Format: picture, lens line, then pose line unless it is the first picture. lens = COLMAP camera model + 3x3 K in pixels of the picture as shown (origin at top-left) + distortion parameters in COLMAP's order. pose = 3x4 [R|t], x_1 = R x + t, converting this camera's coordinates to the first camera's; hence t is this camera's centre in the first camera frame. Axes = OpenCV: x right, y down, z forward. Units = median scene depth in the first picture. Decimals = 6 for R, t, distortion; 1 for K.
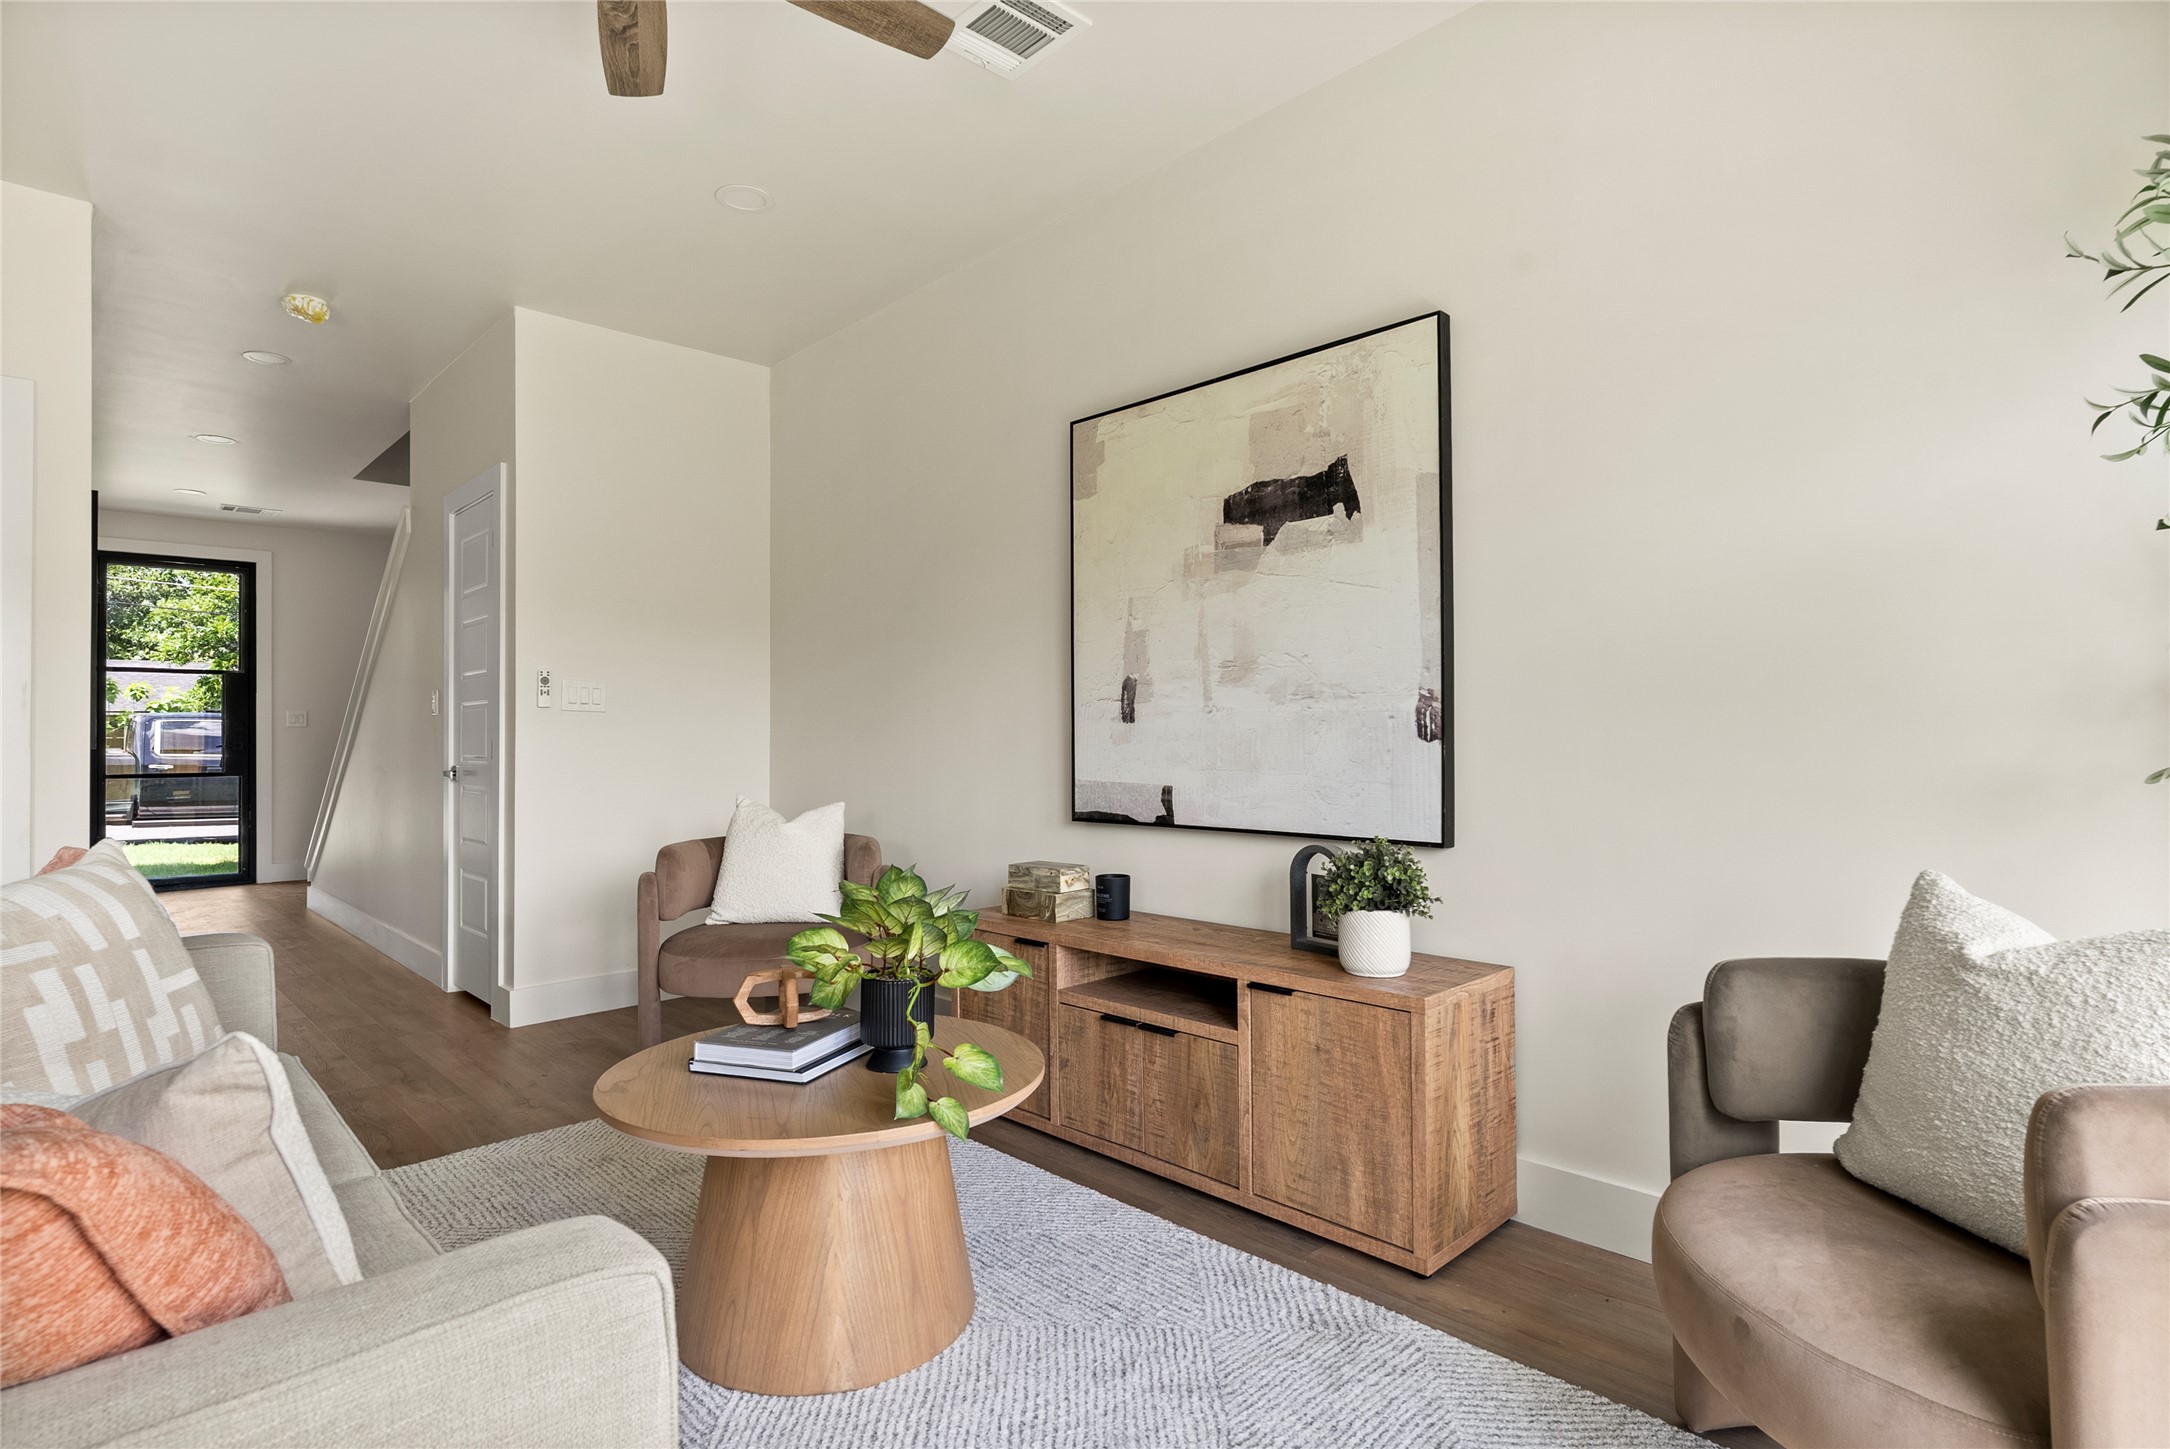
lens RADIAL K [[1098.6, 0, 1086.3], [0, 1098.6, 724.6], [0, 0, 1]] dist [-0.001653, 0.000681]
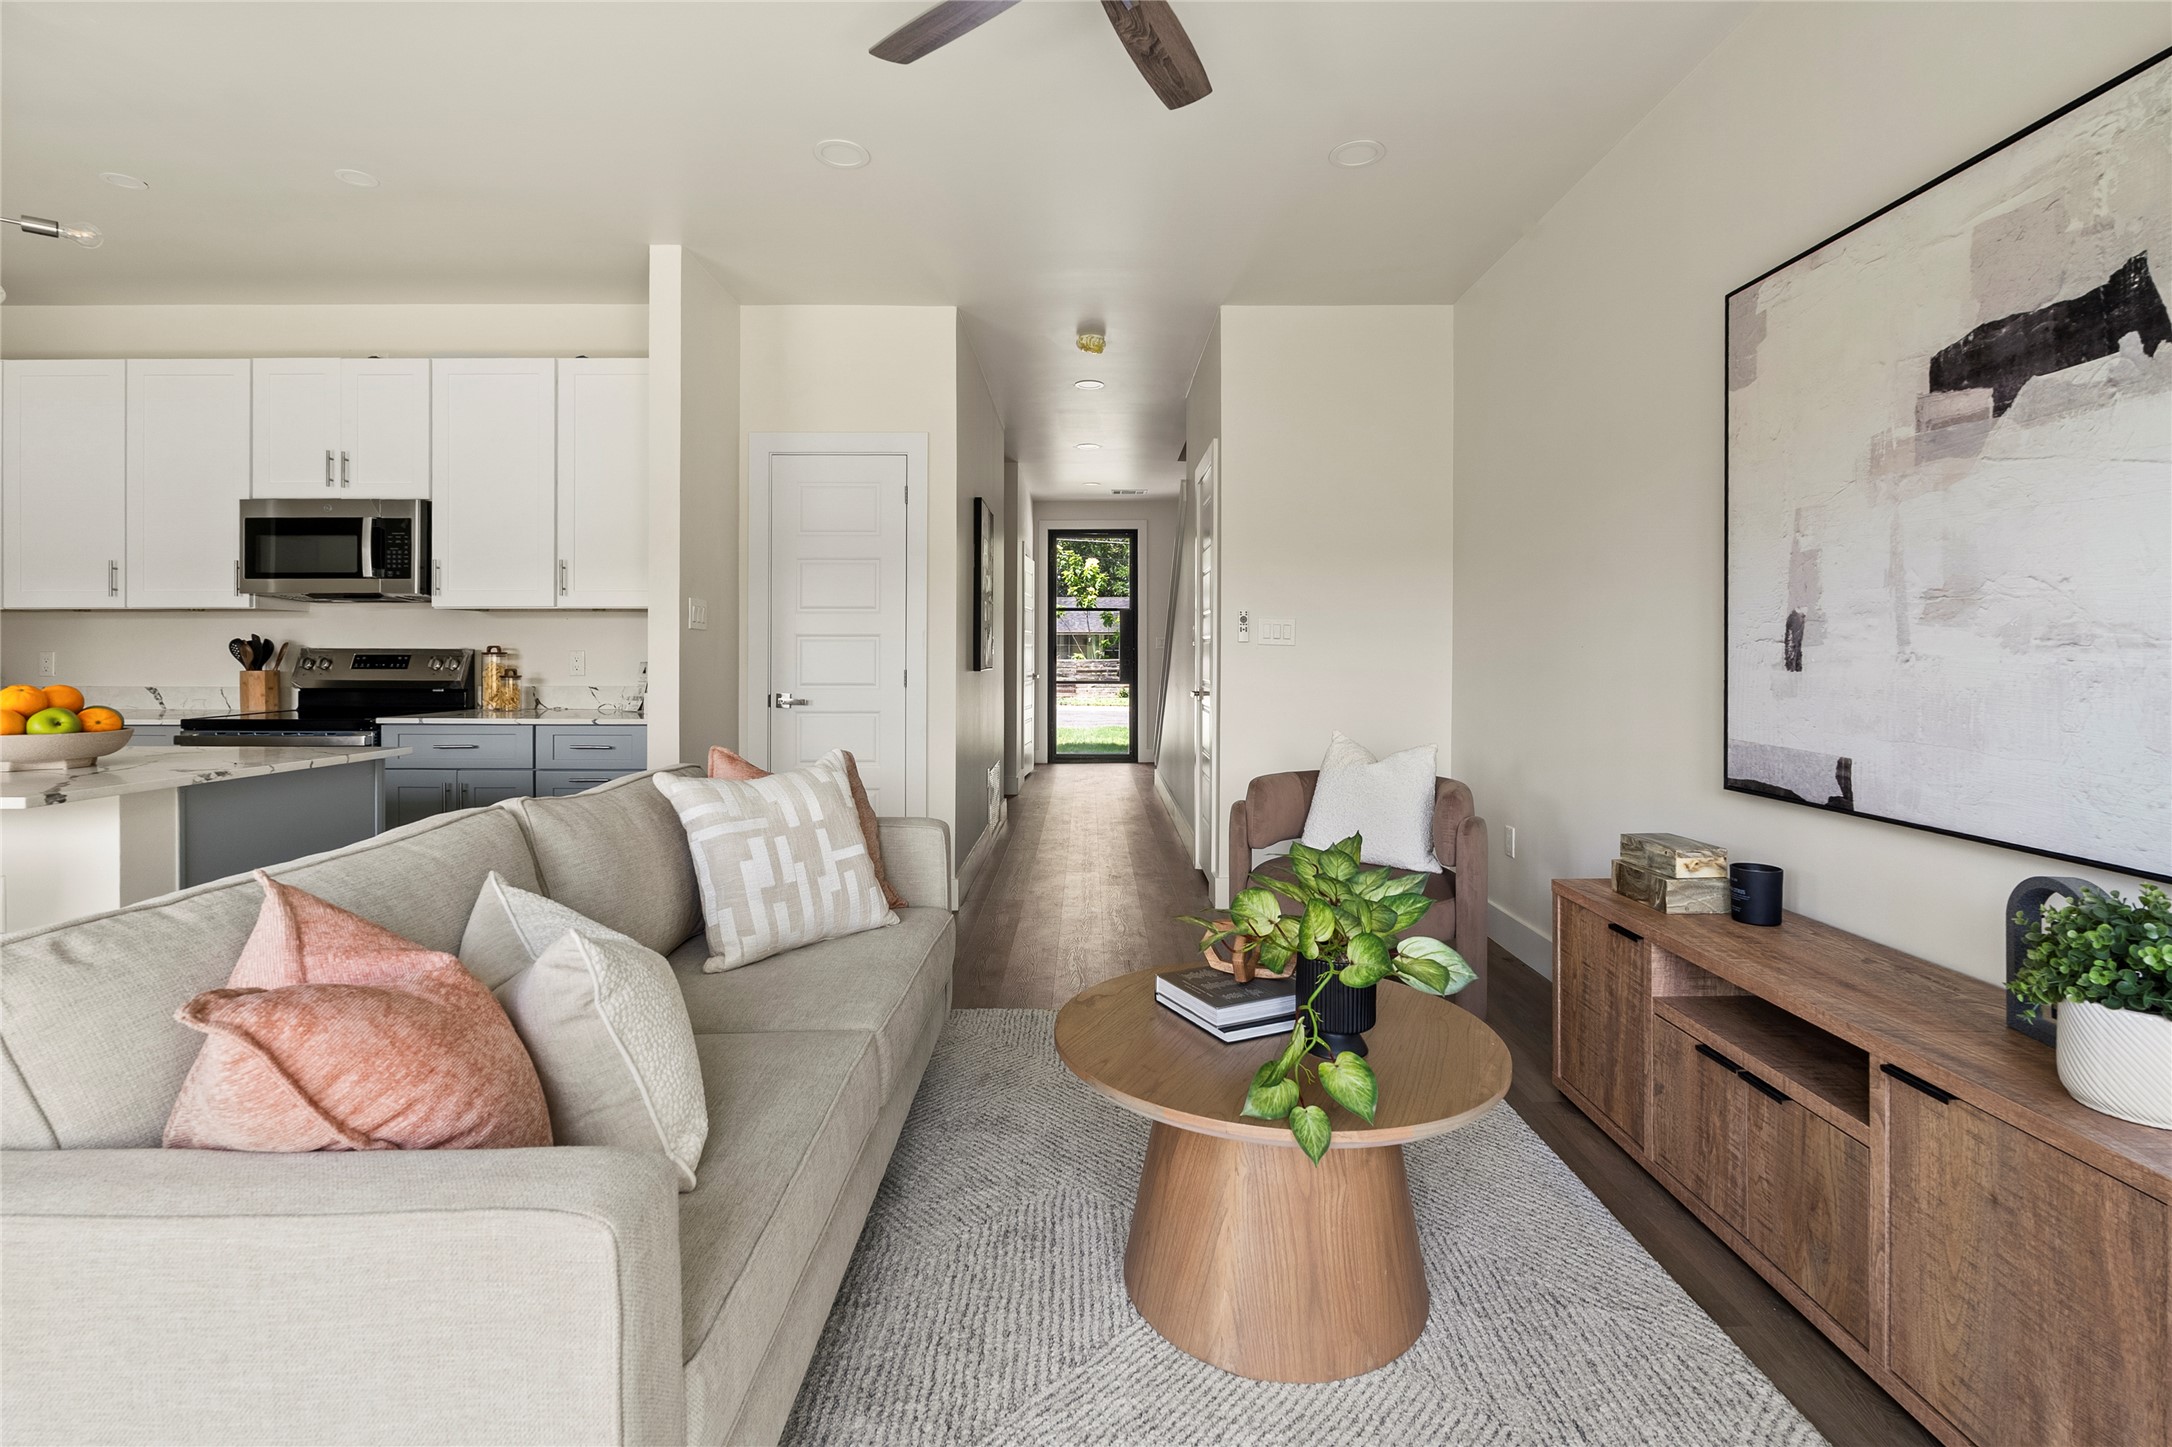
lens RADIAL K [[991.4, 0, 1068.7], [0, 991.4, 655.0], [0, 0, 1]] dist [-0.002630, 0.000212]
pose [[0.720538, 0.007787, -0.693372, 0.194303], [0.001963, 0.999910, 0.013270, -0.029148], [0.693413, -0.010923, 0.720458, 0.186885]]
